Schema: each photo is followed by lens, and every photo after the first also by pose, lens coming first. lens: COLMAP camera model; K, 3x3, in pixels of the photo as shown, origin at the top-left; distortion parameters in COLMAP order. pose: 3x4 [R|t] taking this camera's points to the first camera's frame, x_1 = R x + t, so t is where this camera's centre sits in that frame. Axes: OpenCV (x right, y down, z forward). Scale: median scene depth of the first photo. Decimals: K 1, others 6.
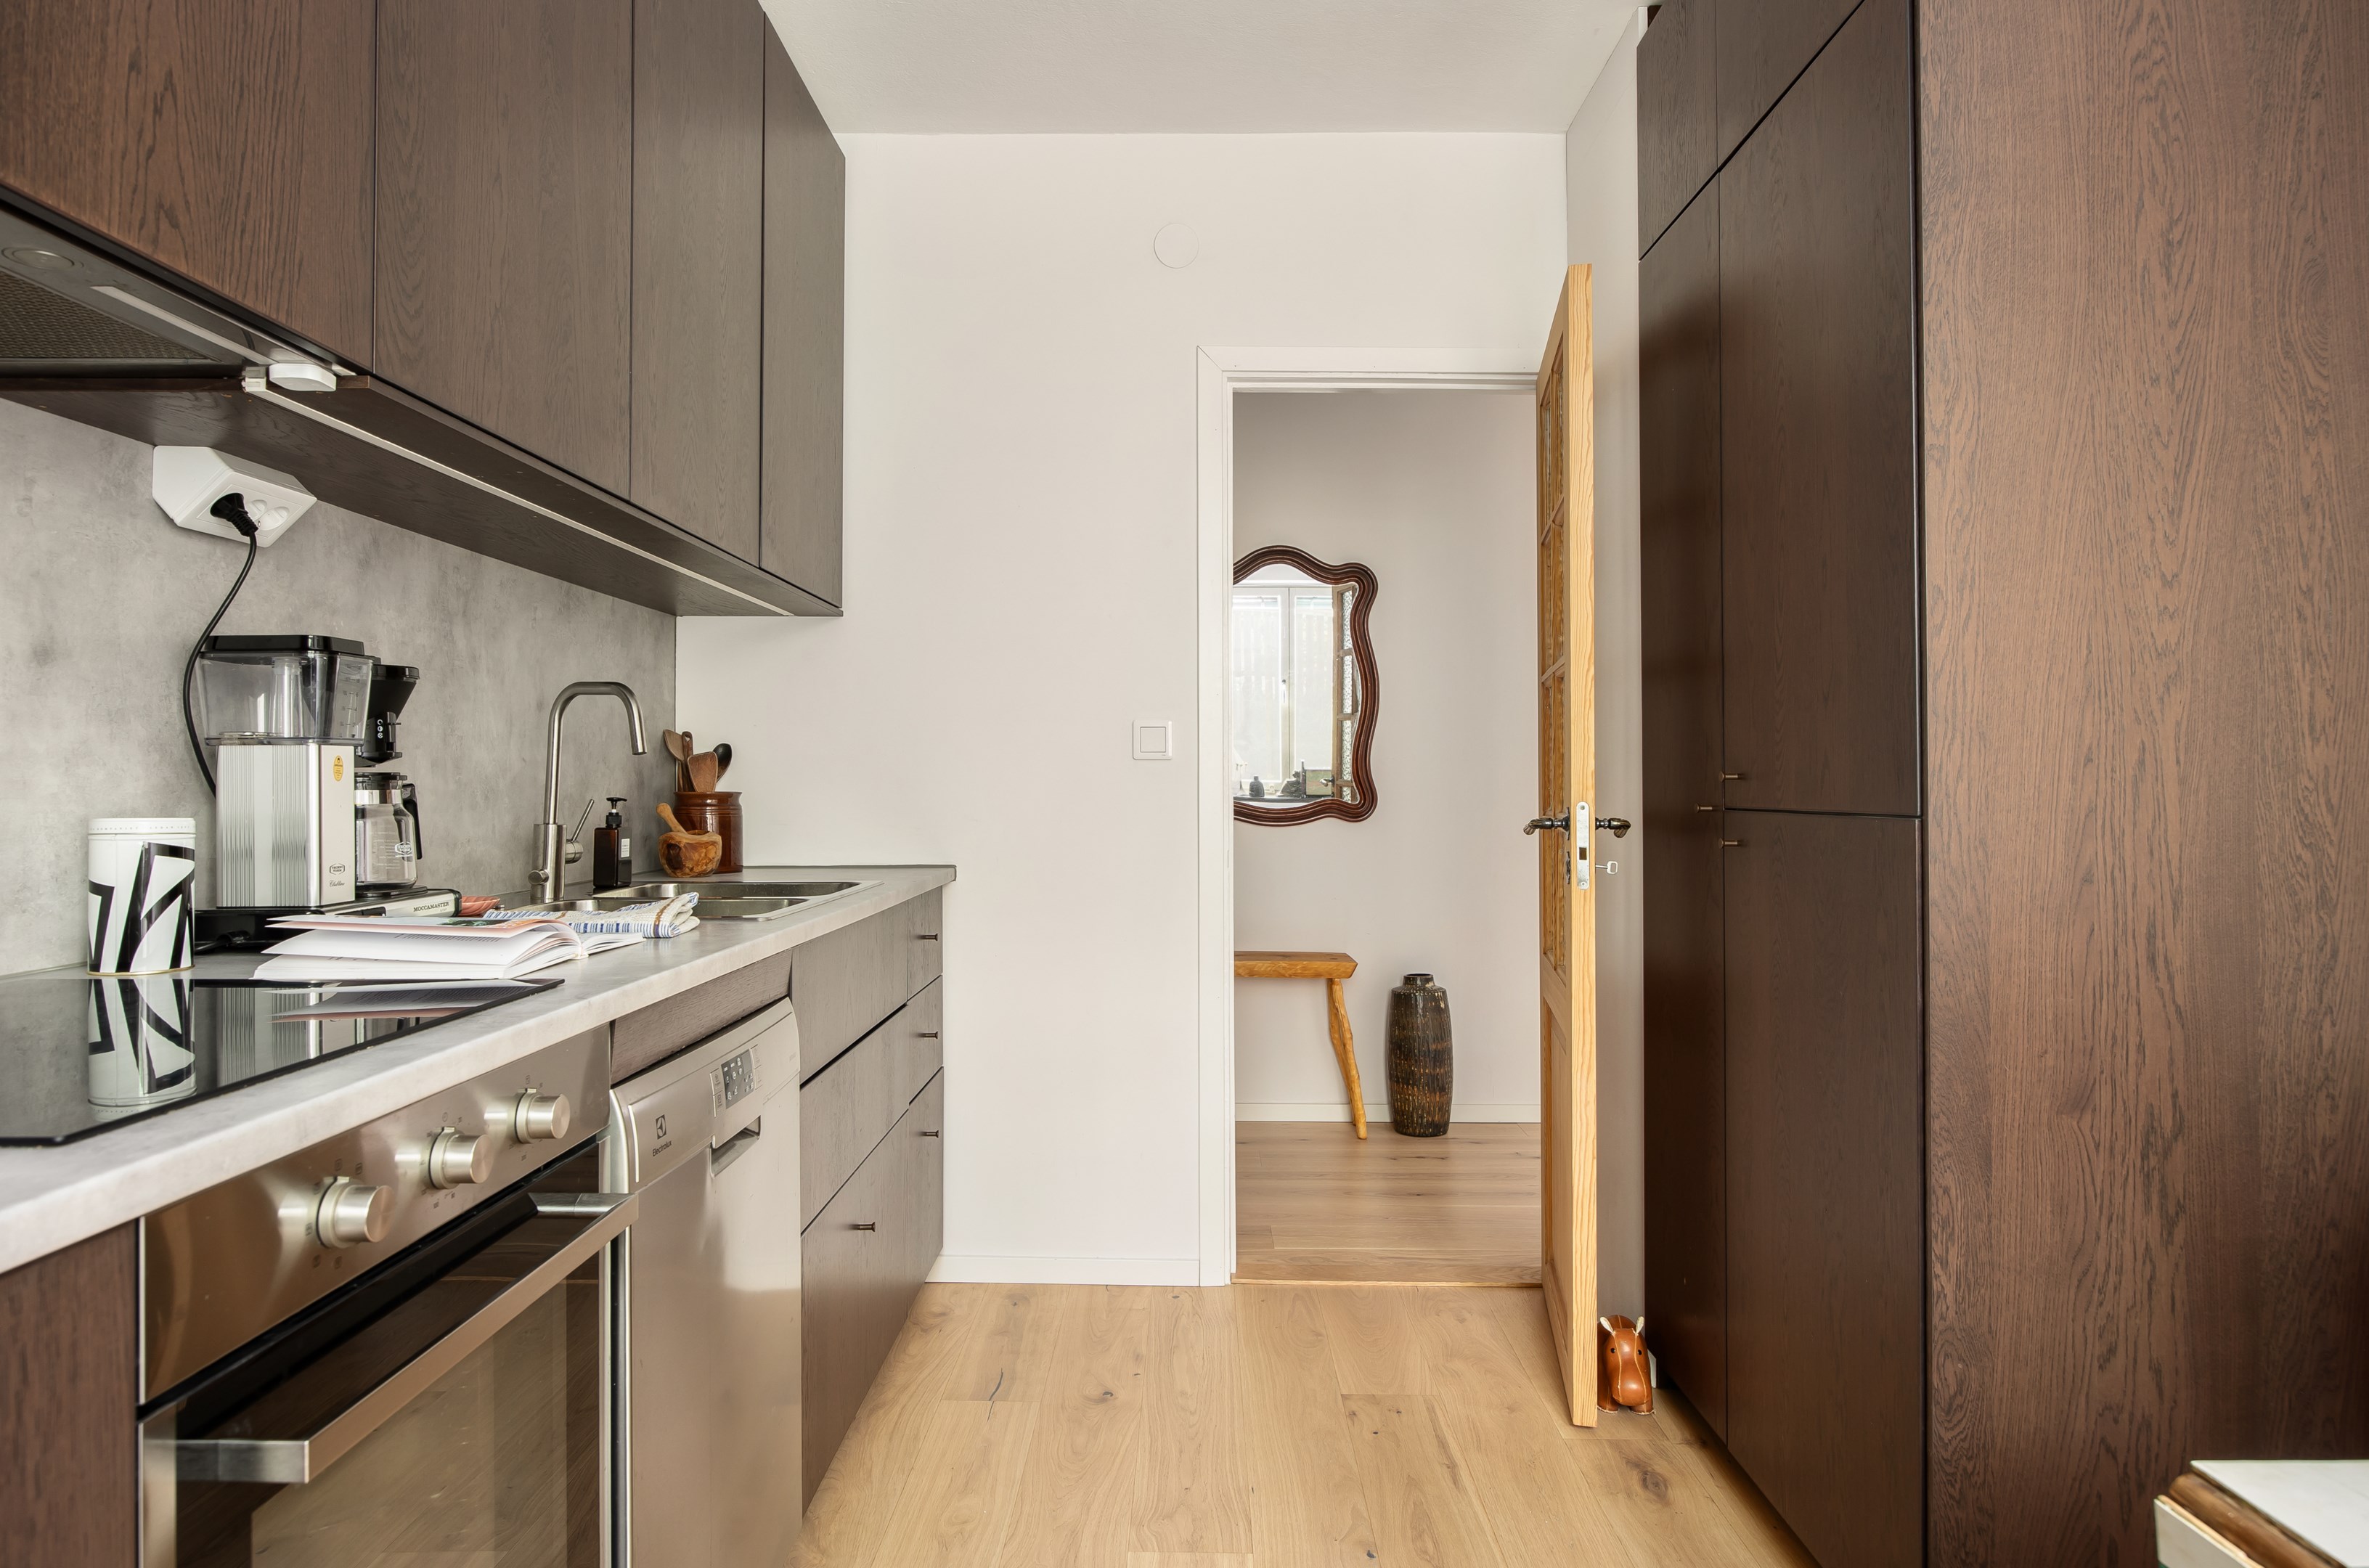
lens RADIAL K [[1427.9, 0, 1184.5], [0, 1427.9, 784.0], [0, 0, 1]] dist [-0.030080, -0.000497]
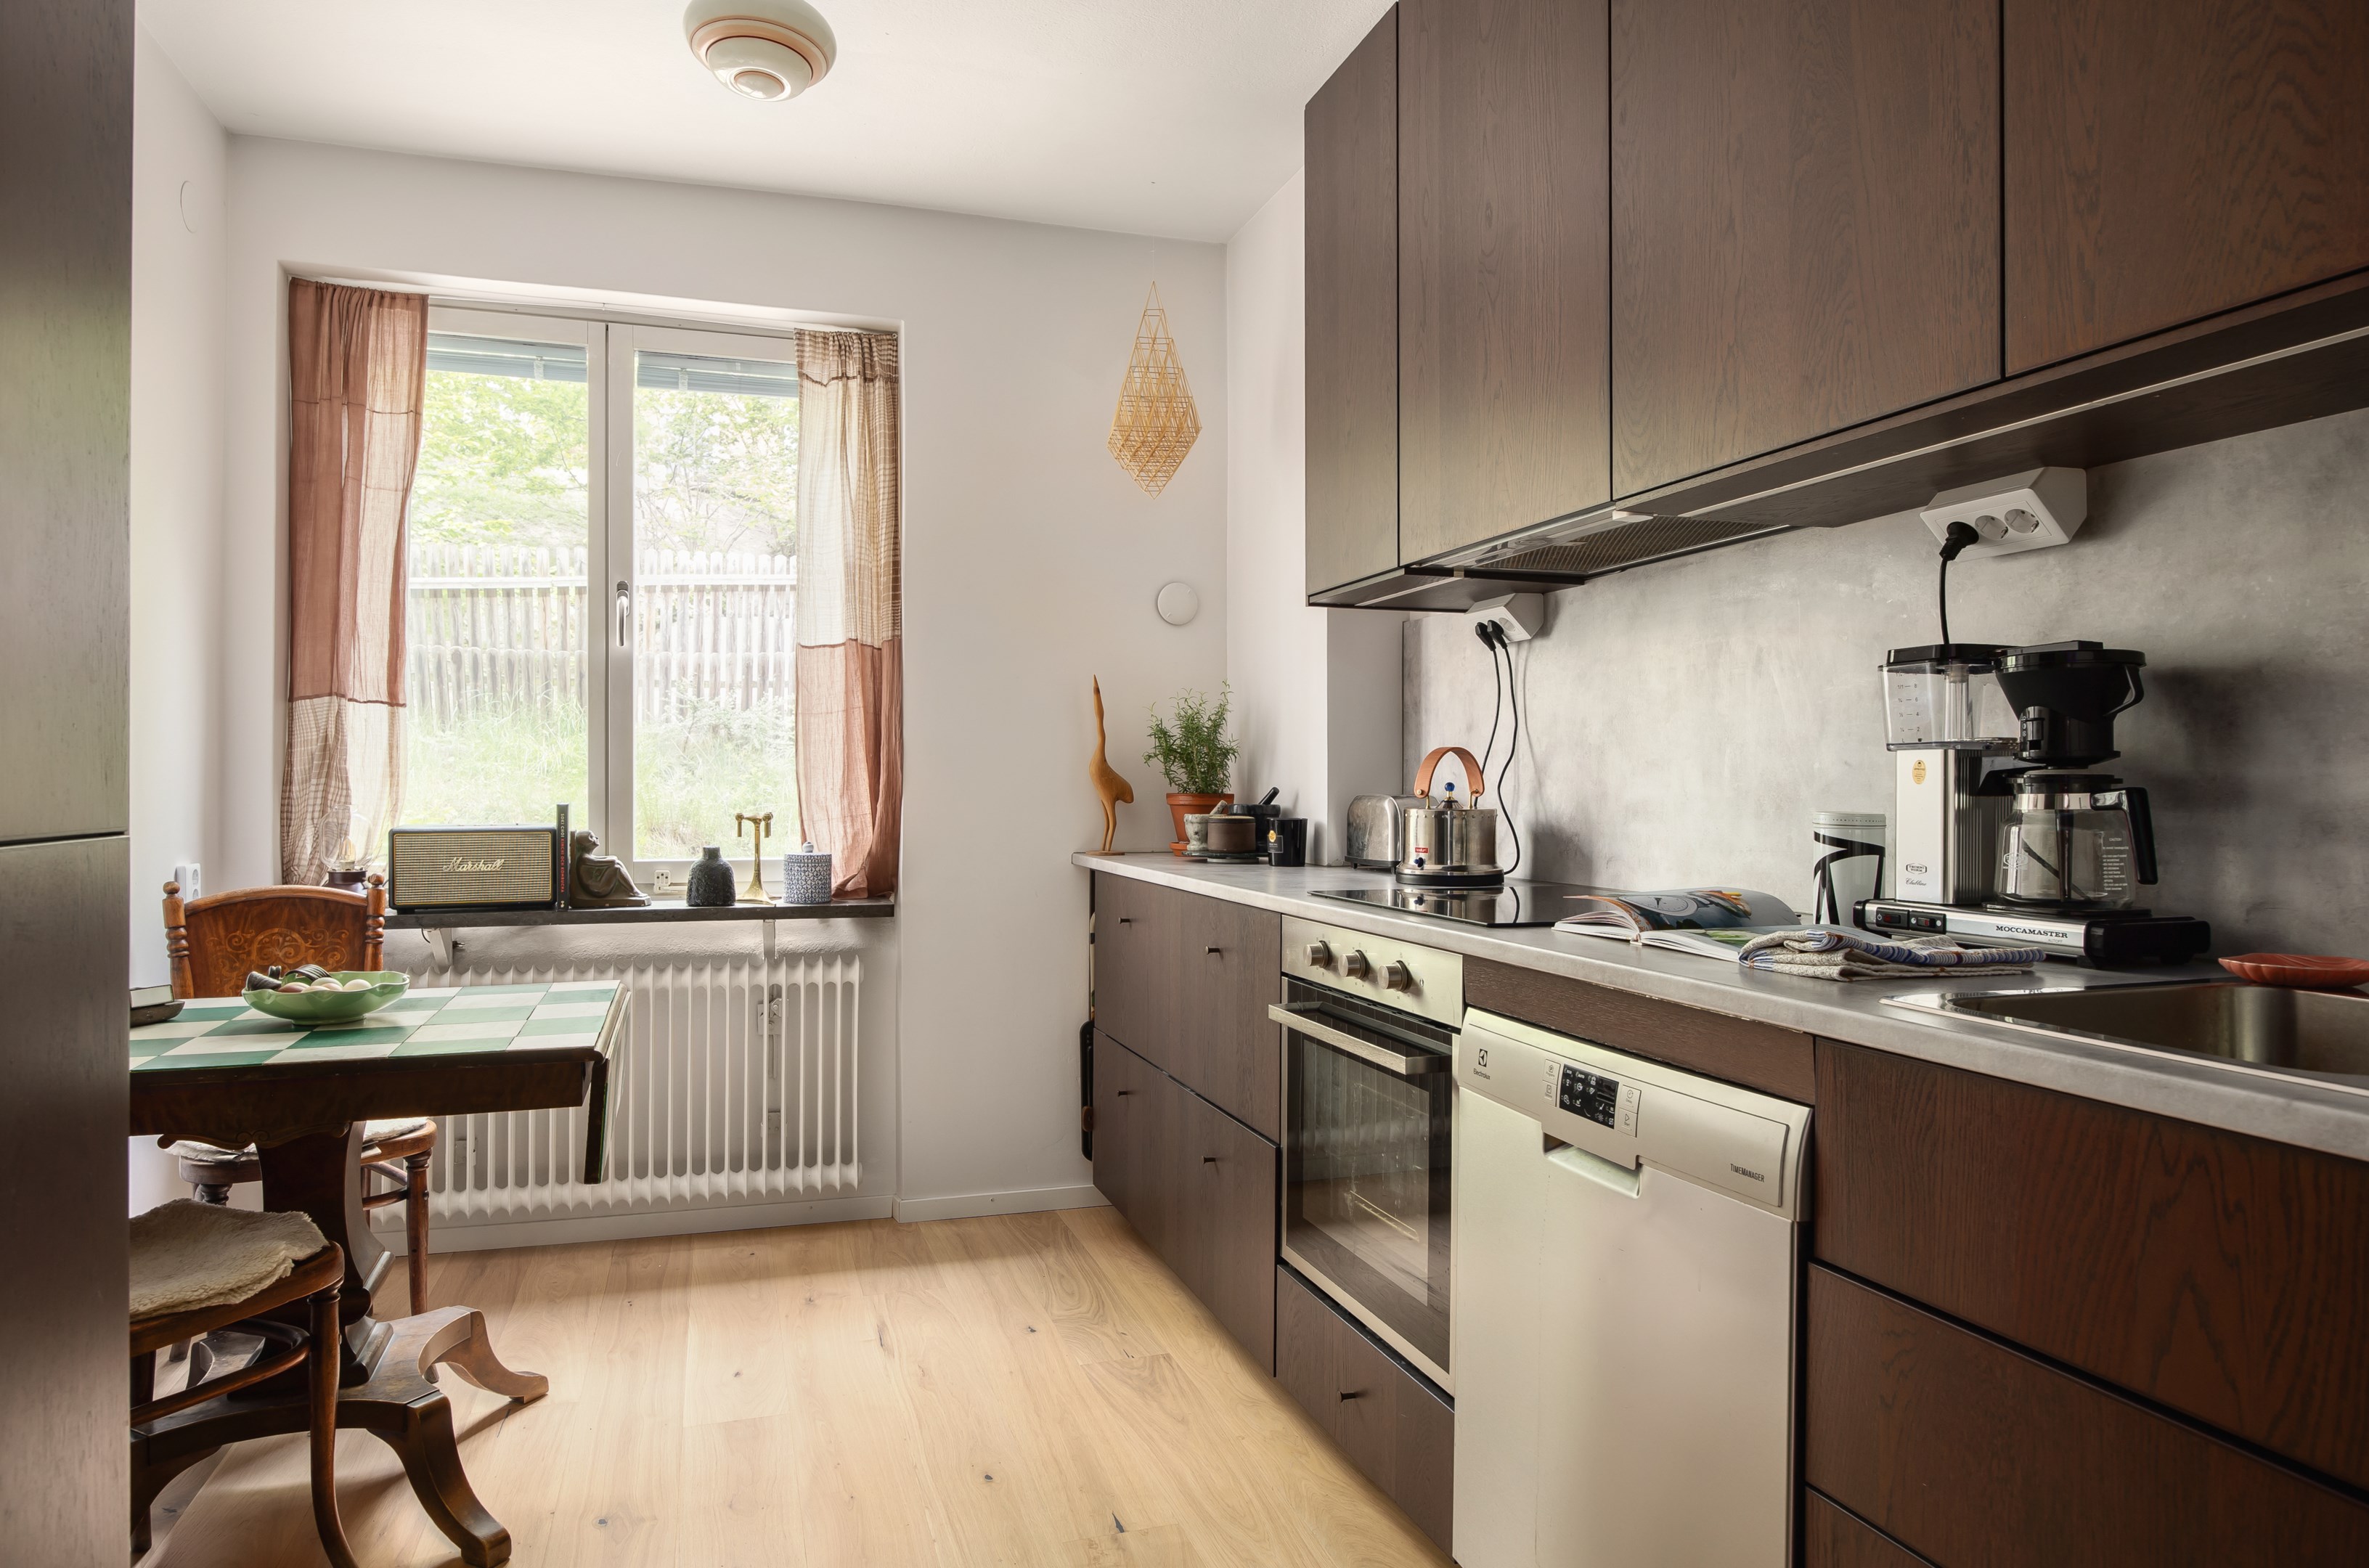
lens RADIAL K [[1427.9, 0, 1184.5], [0, 1427.9, 784.0], [0, 0, 1]] dist [-0.030080, -0.000497]
pose [[-0.946215, 0.001022, -0.323536, 0.246672], [0.000989, 0.999999, 0.000268, -0.003208], [0.323536, -0.000066, -0.946216, 1.807818]]
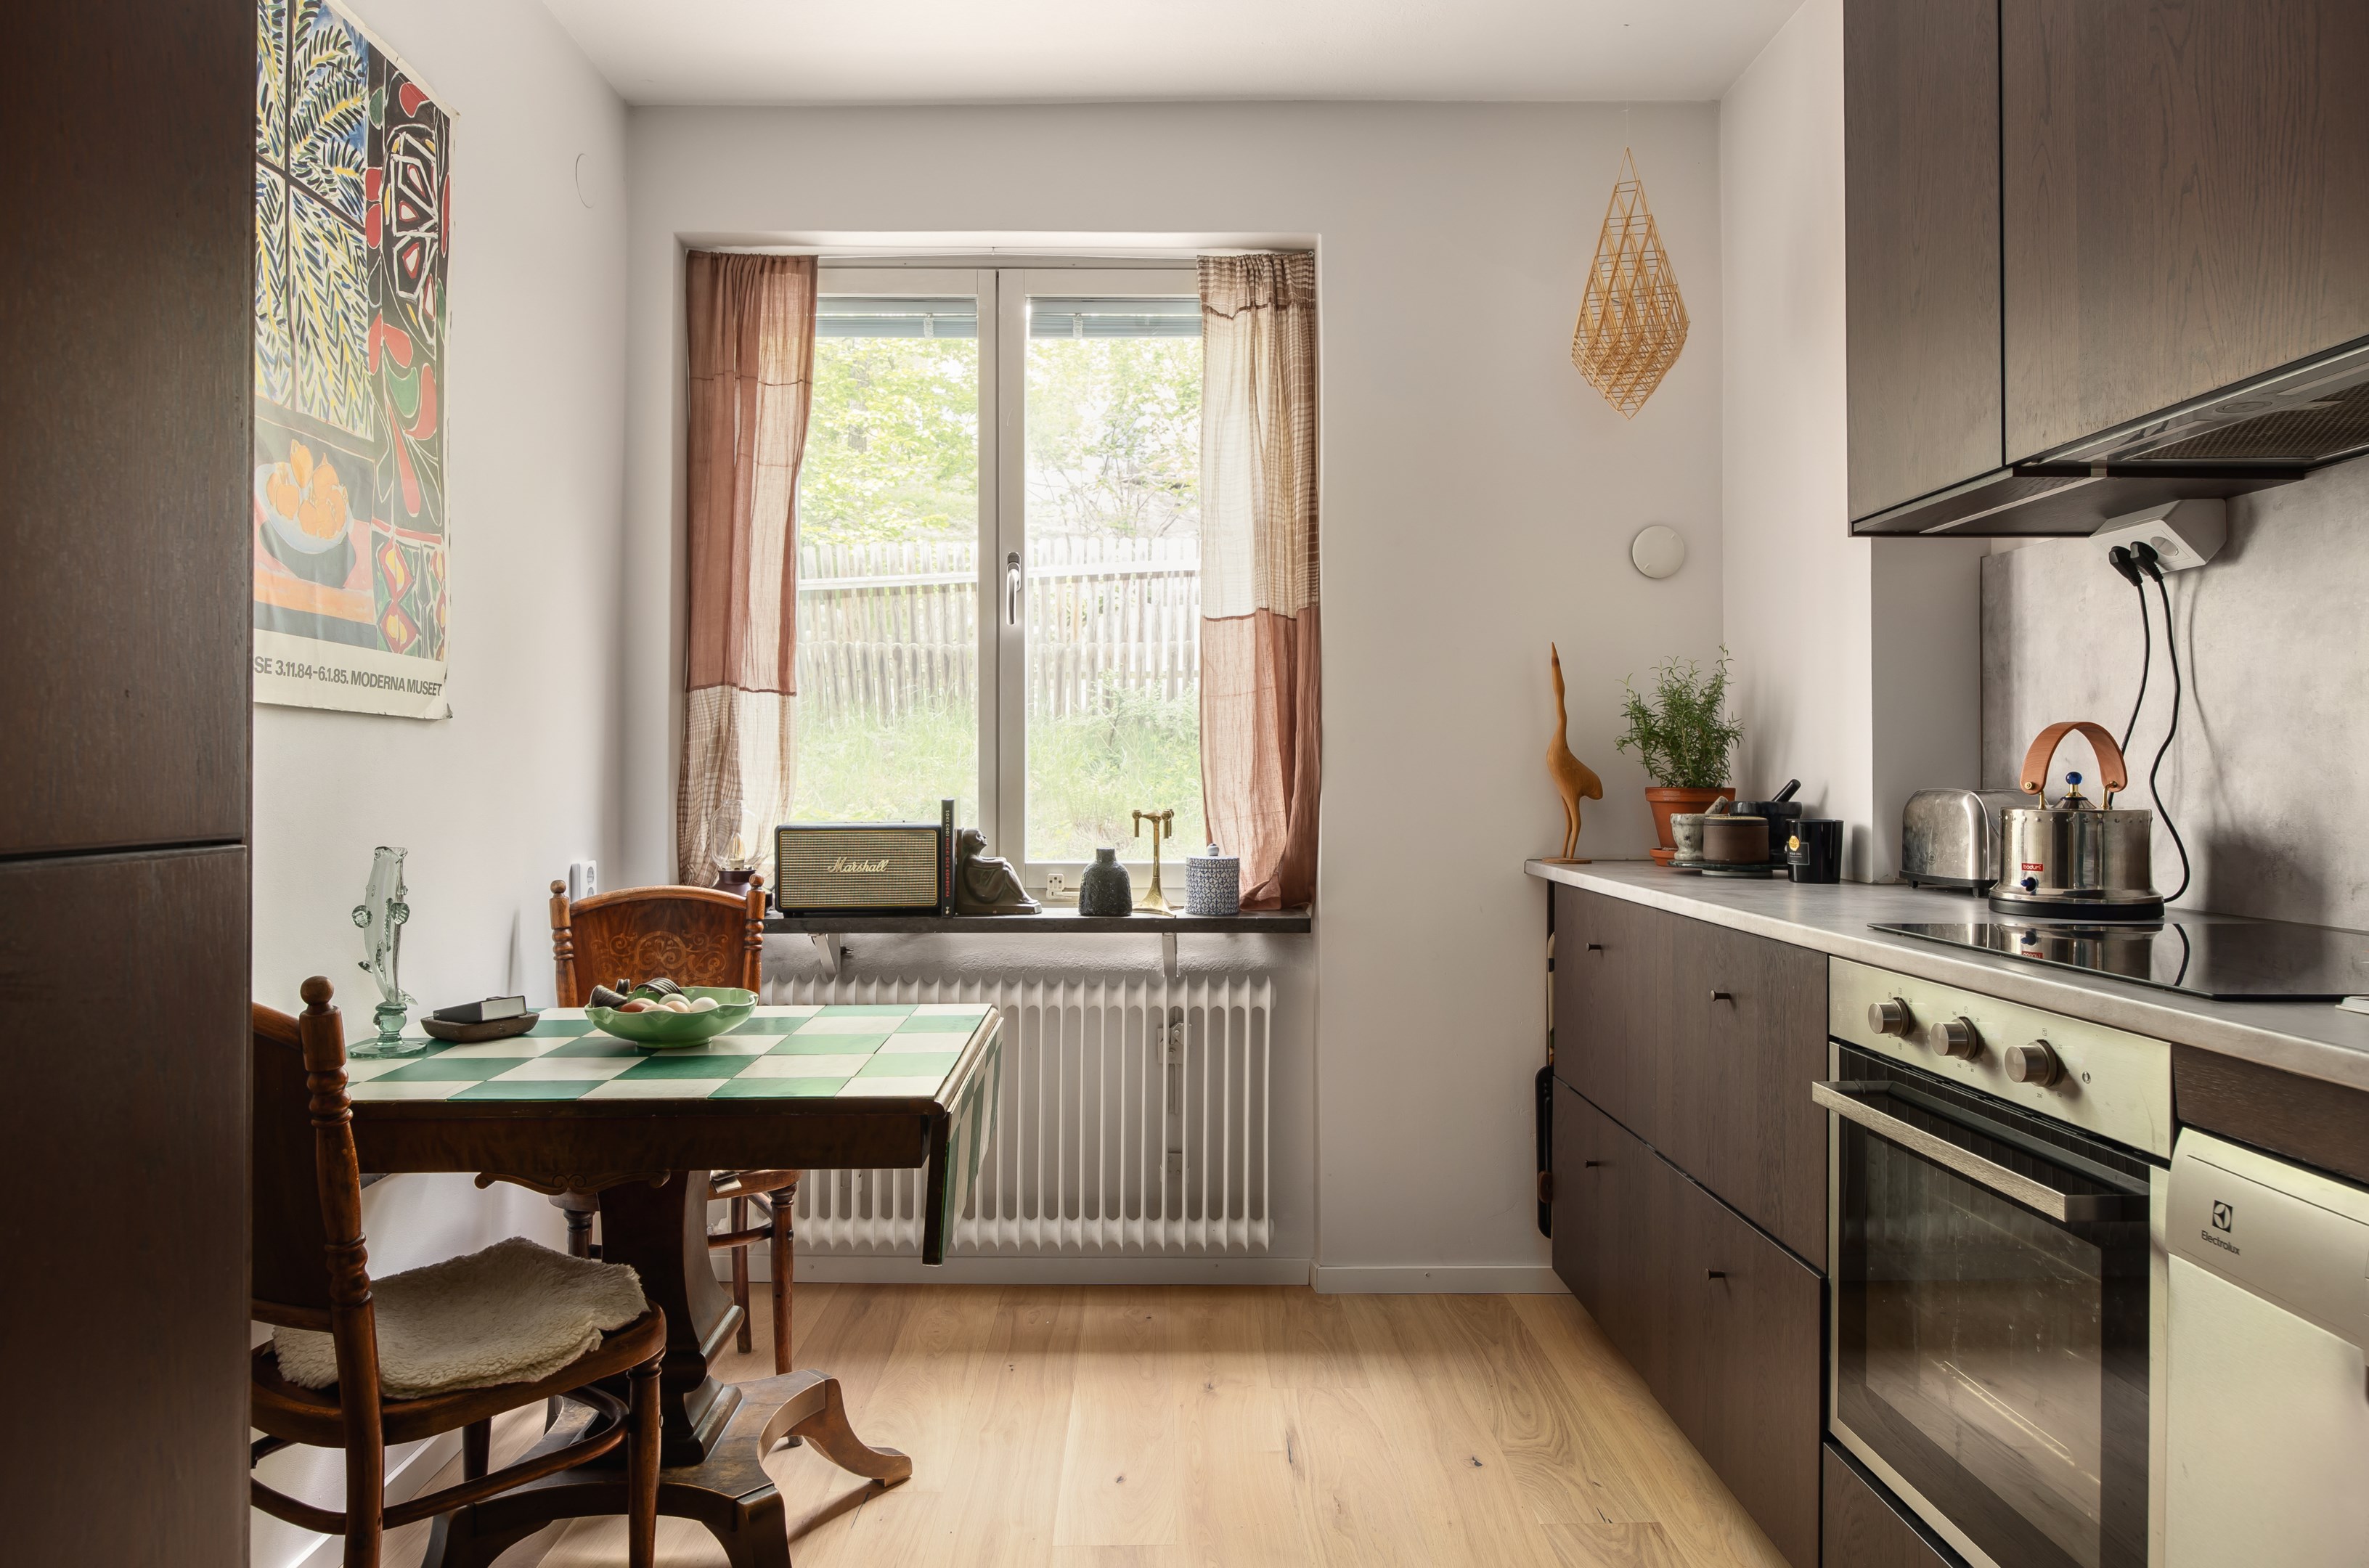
lens RADIAL K [[1386.0, 0, 1184.5], [0, 1386.0, 784.0], [0, 0, 1]] dist [0.001725, 0.000152]
pose [[-0.999817, 0.003540, -0.018799, 0.185705], [0.003468, 0.999987, 0.003851, -0.001582], [0.018812, 0.003785, -0.999816, 1.523966]]
